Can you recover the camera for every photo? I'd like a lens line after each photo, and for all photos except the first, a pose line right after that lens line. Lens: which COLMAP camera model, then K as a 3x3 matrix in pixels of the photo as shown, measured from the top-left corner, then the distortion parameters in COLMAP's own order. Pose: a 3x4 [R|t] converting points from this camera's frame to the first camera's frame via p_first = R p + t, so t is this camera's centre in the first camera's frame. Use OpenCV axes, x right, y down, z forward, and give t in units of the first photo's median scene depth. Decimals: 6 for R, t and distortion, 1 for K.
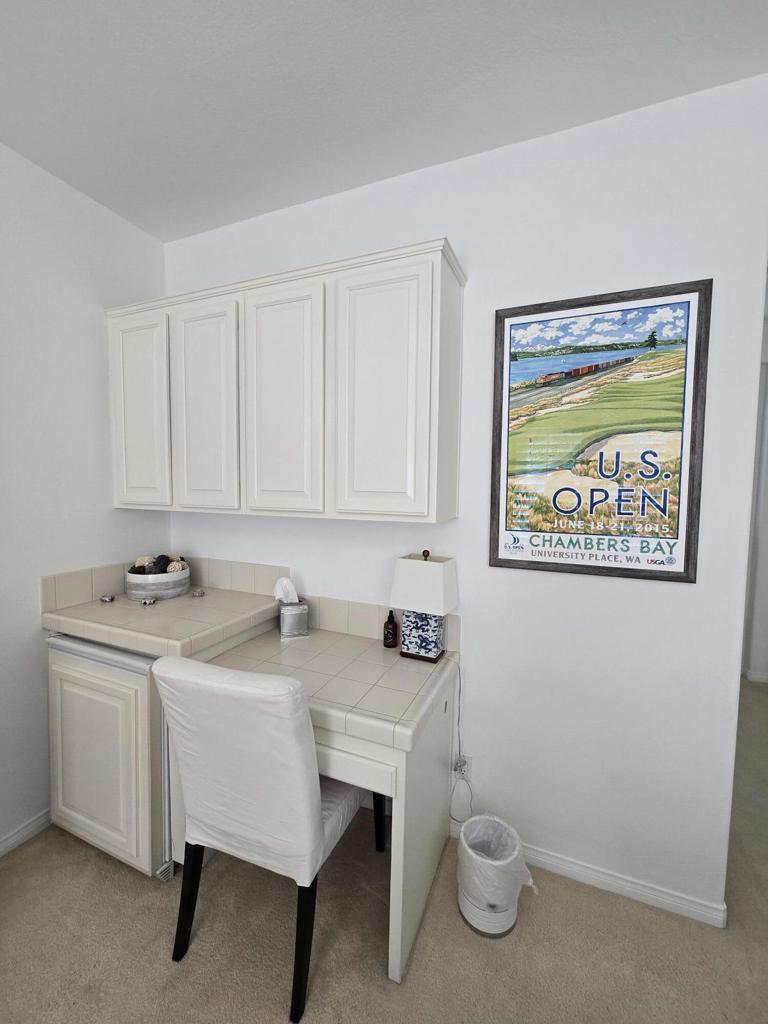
lens RADIAL K [[417.0, 0, 386.9], [0, 417.0, 509.1], [0, 0, 1]] dist [-0.000163, -0.000008]
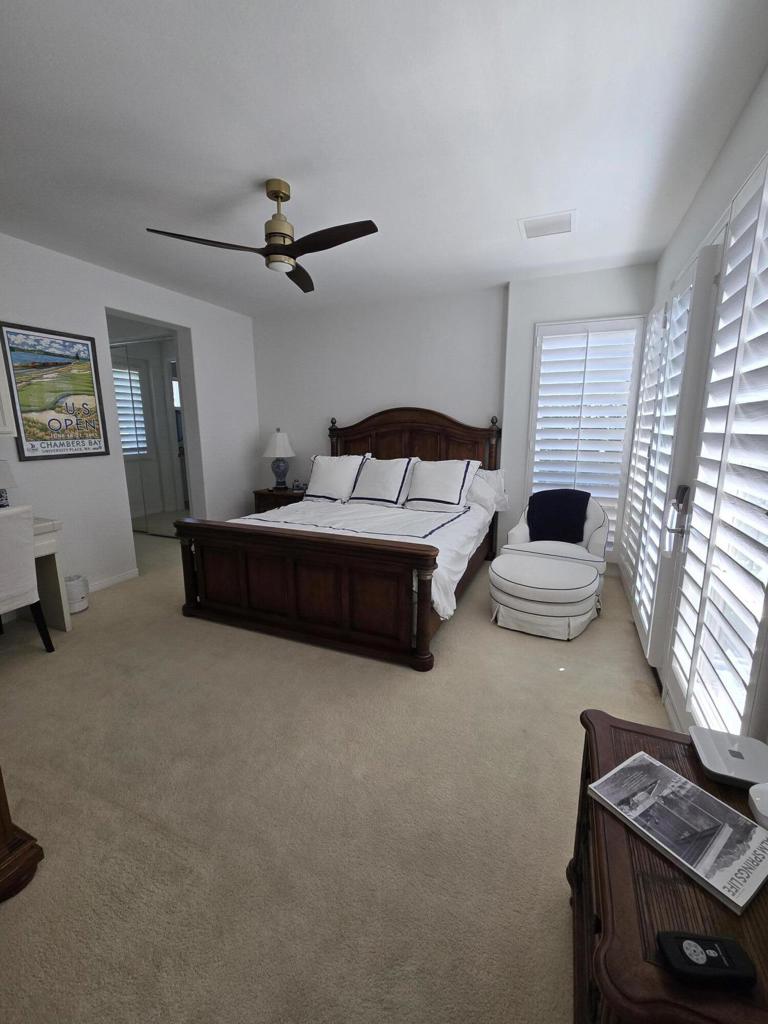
lens RADIAL K [[417.0, 0, 386.7], [0, 417.0, 508.0], [0, 0, 1]] dist [-0.000163, -0.000008]
pose [[0.006104, -0.214008, 0.976813, -1.812526], [0.061956, 0.975035, 0.213232, 0.047124], [-0.998060, 0.059218, 0.019211, -0.753310]]
